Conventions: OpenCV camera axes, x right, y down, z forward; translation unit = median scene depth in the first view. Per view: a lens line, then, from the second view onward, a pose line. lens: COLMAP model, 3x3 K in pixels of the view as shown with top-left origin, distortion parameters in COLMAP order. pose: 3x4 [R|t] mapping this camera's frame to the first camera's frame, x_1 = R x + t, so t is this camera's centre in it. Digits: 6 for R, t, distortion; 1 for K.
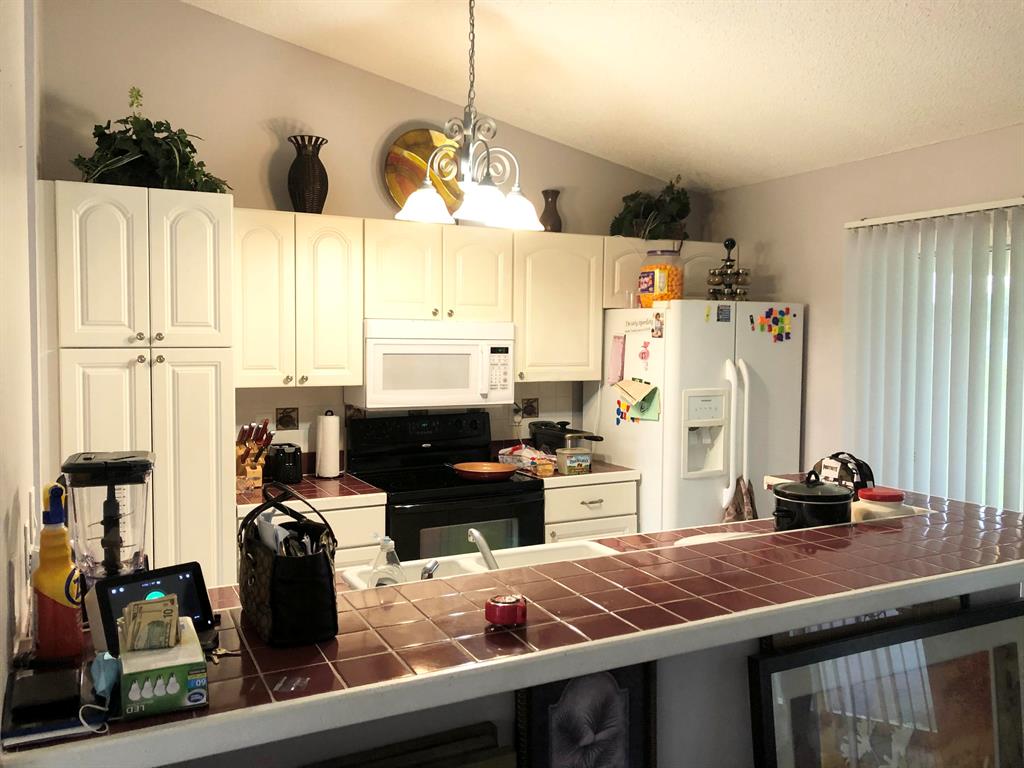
lens RADIAL K [[846.2, 0, 511.4], [0, 846.2, 382.7], [0, 0, 1]] dist [0.059778, -0.072644]
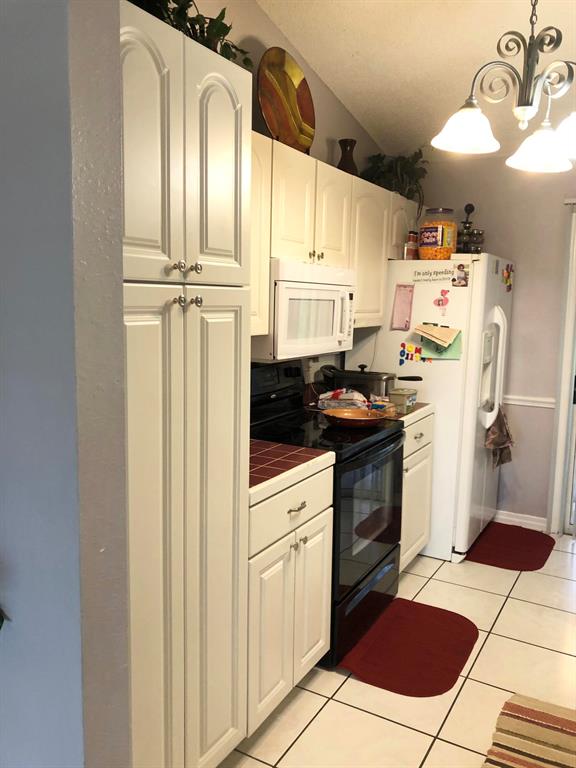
lens RADIAL K [[634.6, 0, 288.6], [0, 634.6, 382.0], [0, 0, 1]] dist [0.059778, -0.072644]
pose [[0.824961, -0.065537, 0.561378, -0.498538], [0.019672, 0.995982, 0.087365, -0.004679], [-0.564848, -0.061029, 0.822935, 0.415074]]
